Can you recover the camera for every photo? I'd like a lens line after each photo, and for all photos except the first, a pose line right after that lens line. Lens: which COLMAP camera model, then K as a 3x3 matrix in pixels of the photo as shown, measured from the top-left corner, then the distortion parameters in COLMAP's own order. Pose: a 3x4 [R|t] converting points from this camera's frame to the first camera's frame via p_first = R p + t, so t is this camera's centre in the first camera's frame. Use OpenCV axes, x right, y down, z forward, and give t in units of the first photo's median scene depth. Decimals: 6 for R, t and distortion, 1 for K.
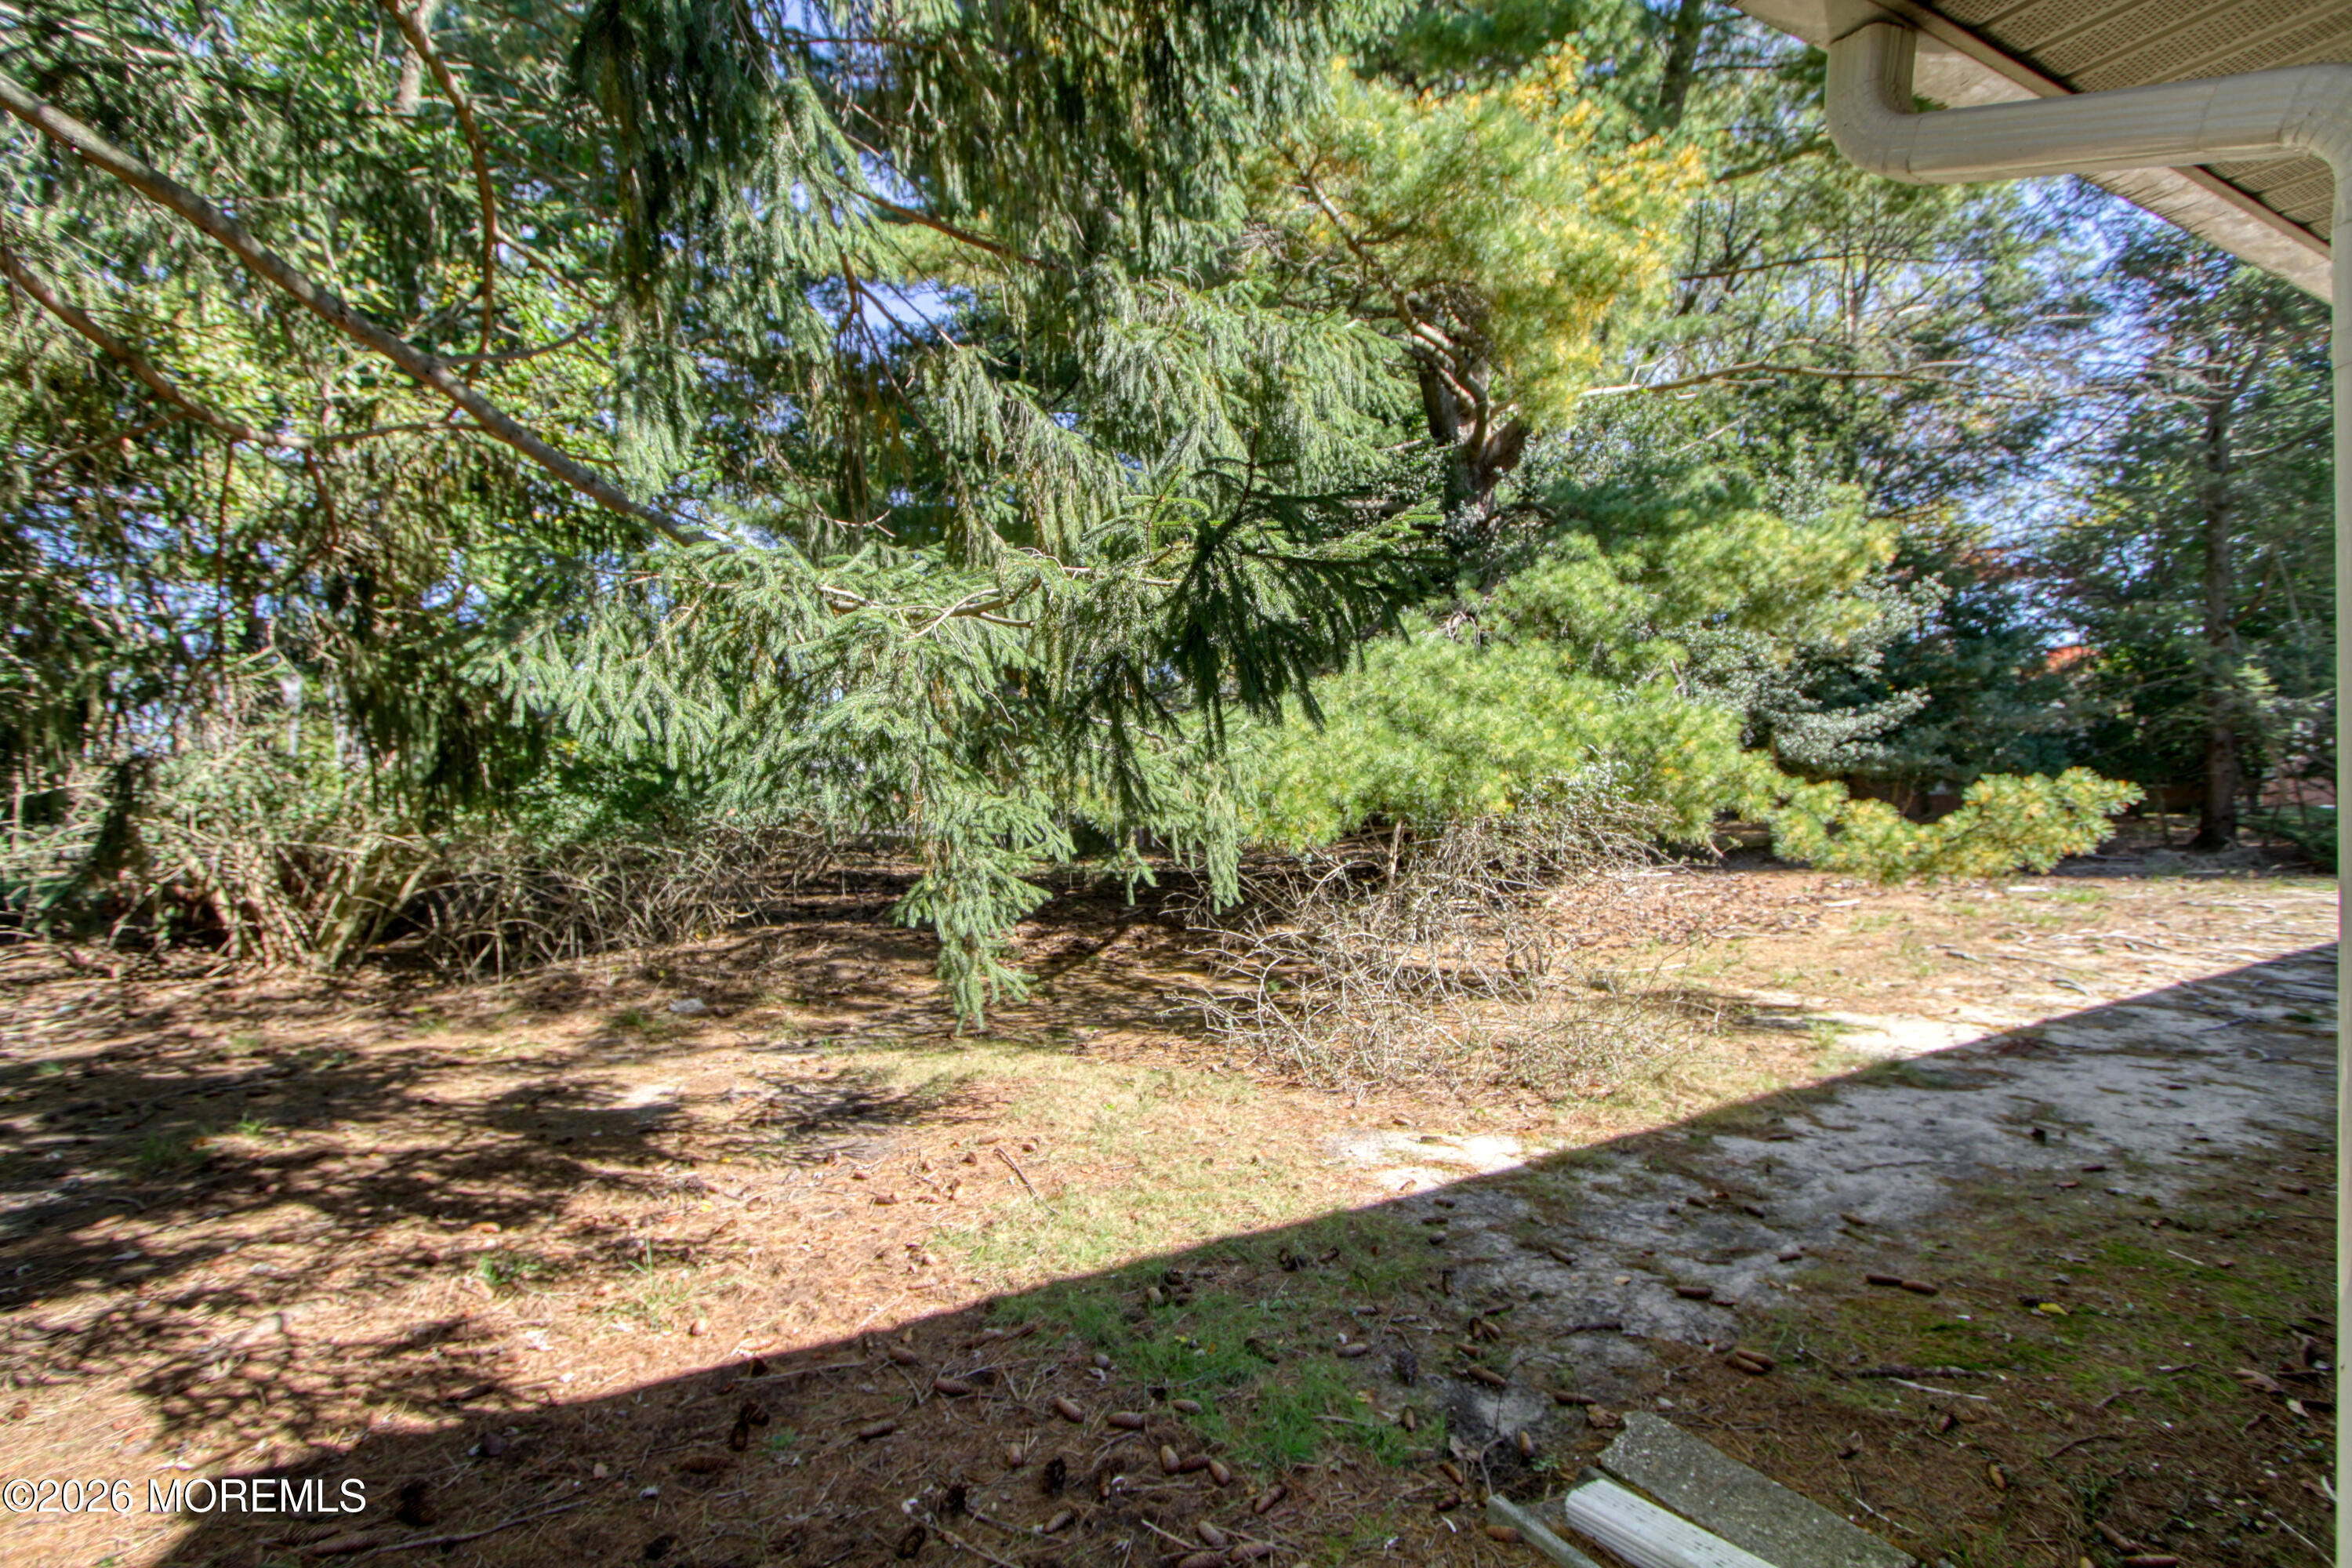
lens RADIAL K [[1119.8, 0, 1176.0], [0, 1119.8, 784.0], [0, 0, 1]] dist [-0.022414, -0.000198]
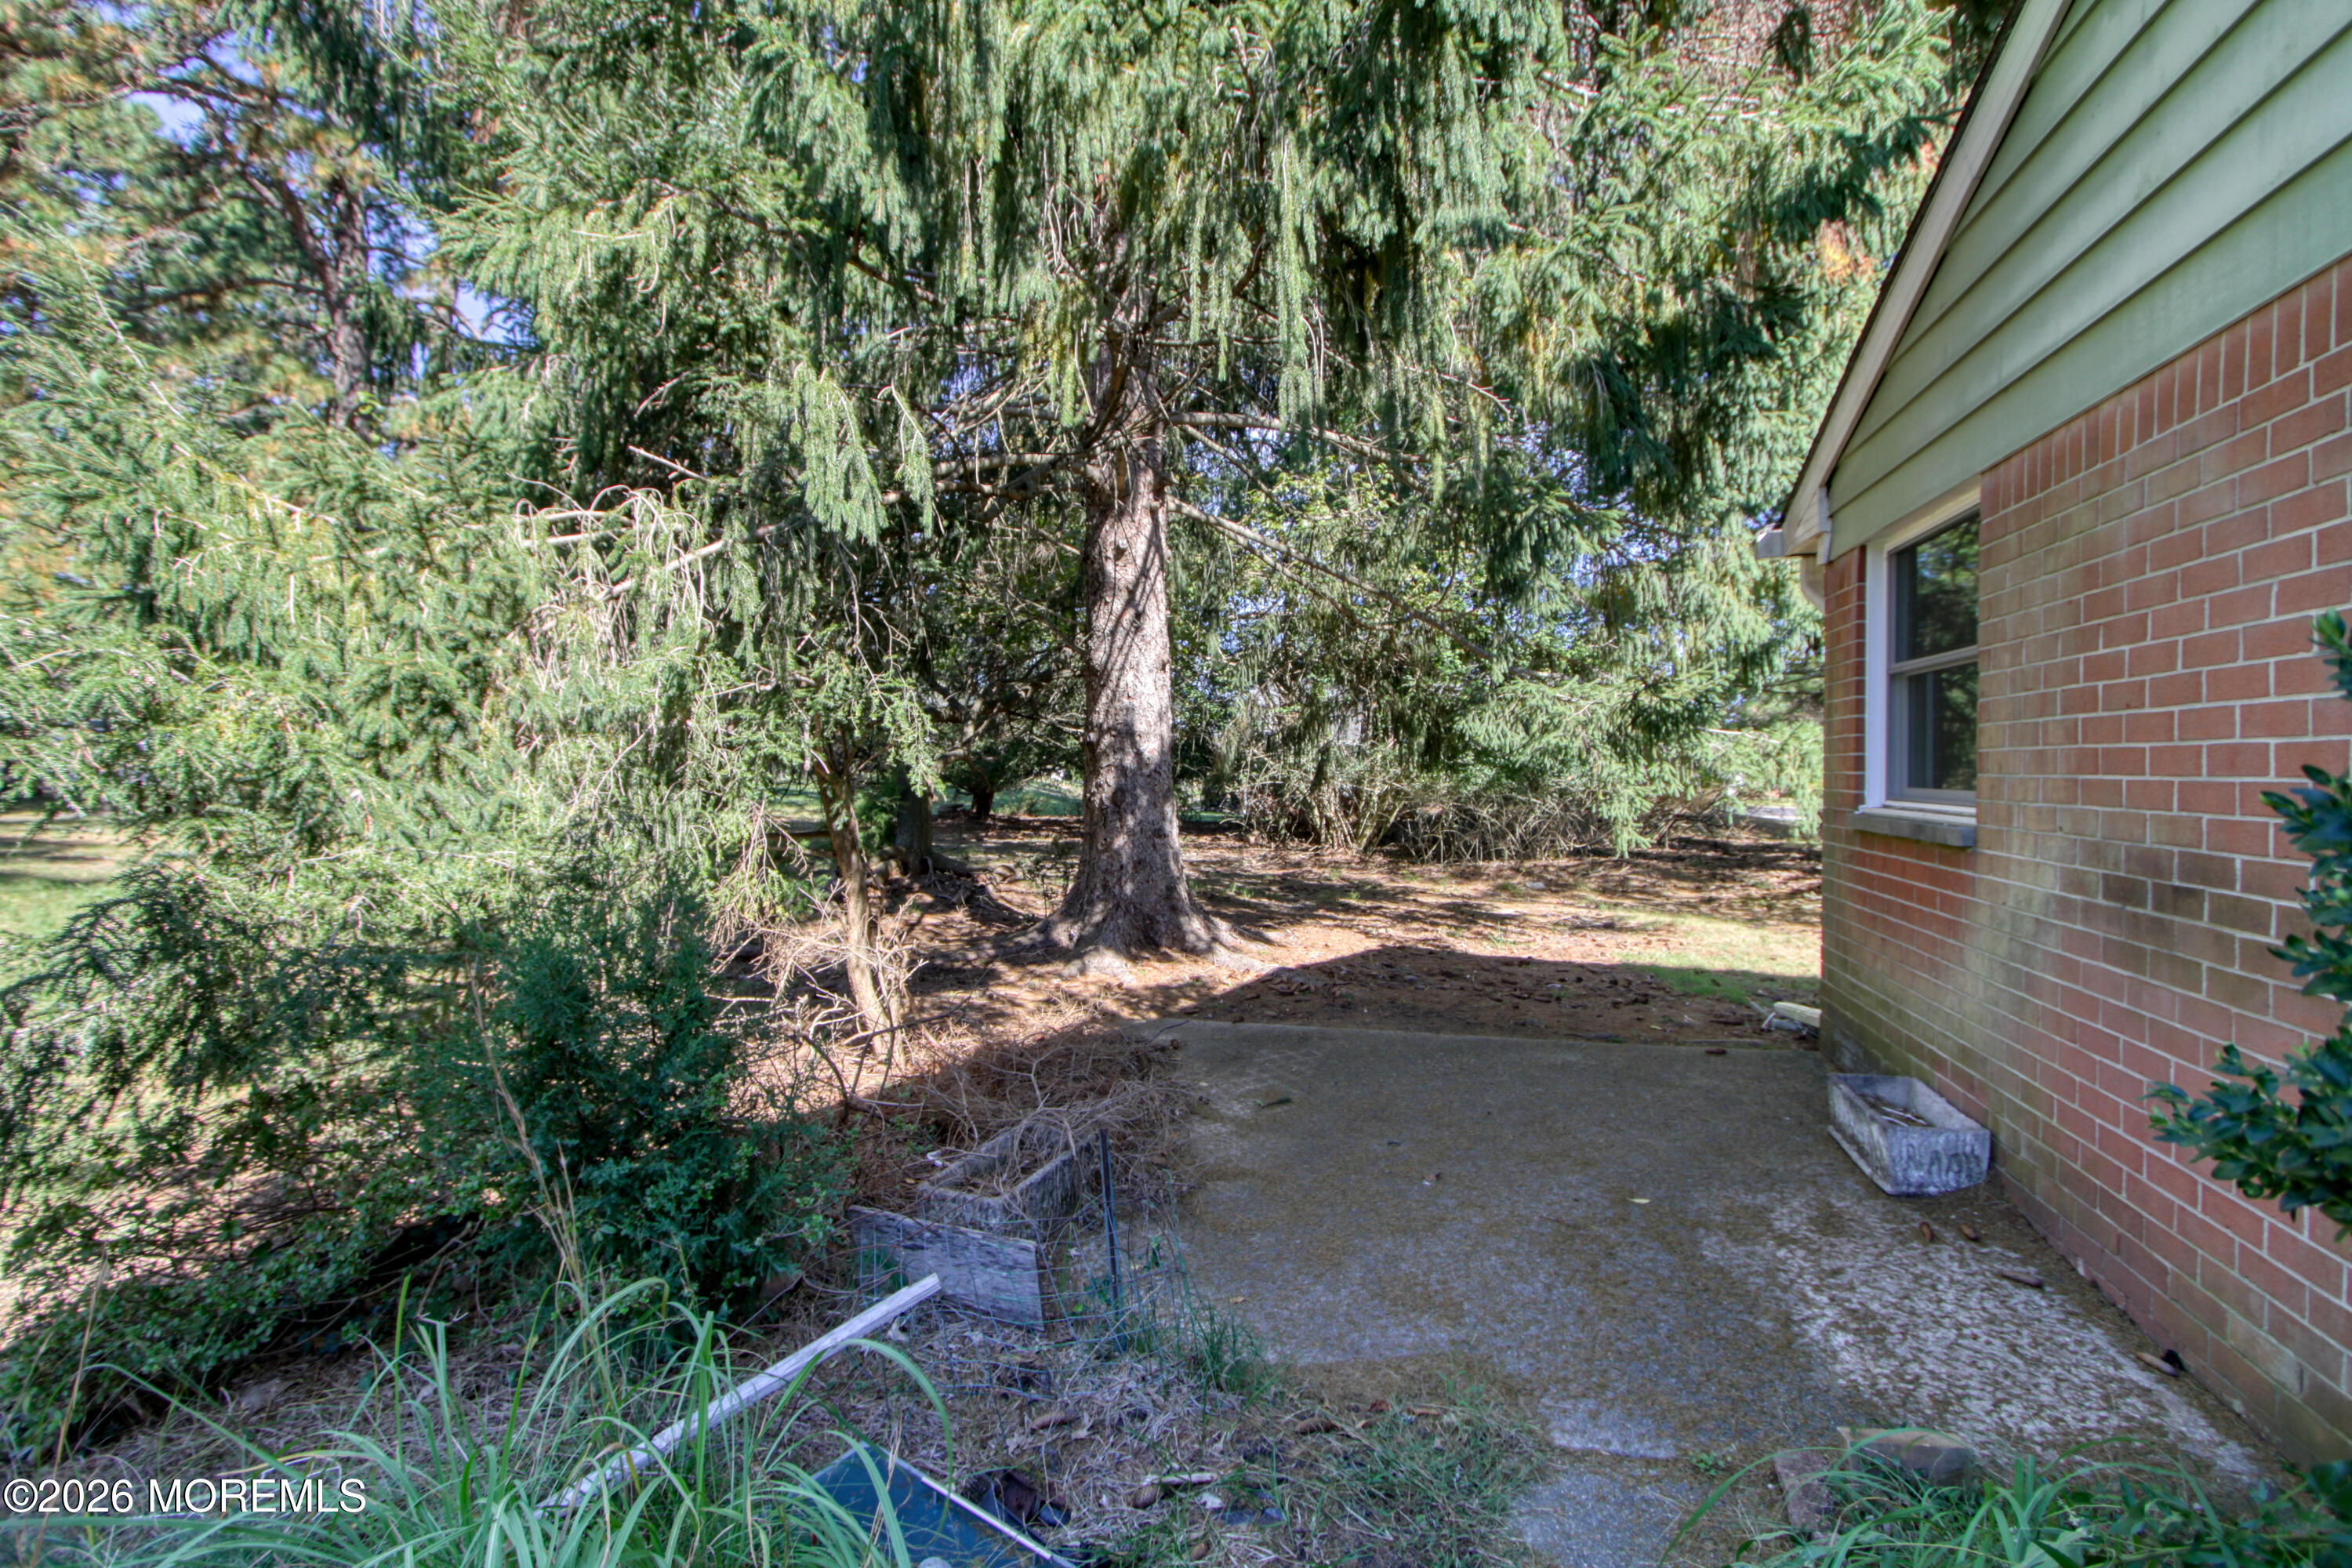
lens RADIAL K [[1119.8, 0, 1176.0], [0, 1119.8, 784.0], [0, 0, 1]] dist [-0.022414, -0.000198]
pose [[0.721965, 0.036310, -0.690977, 0.376374], [-0.024897, 0.999339, 0.026501, 0.005384], [0.691482, -0.001929, 0.722391, -0.689979]]
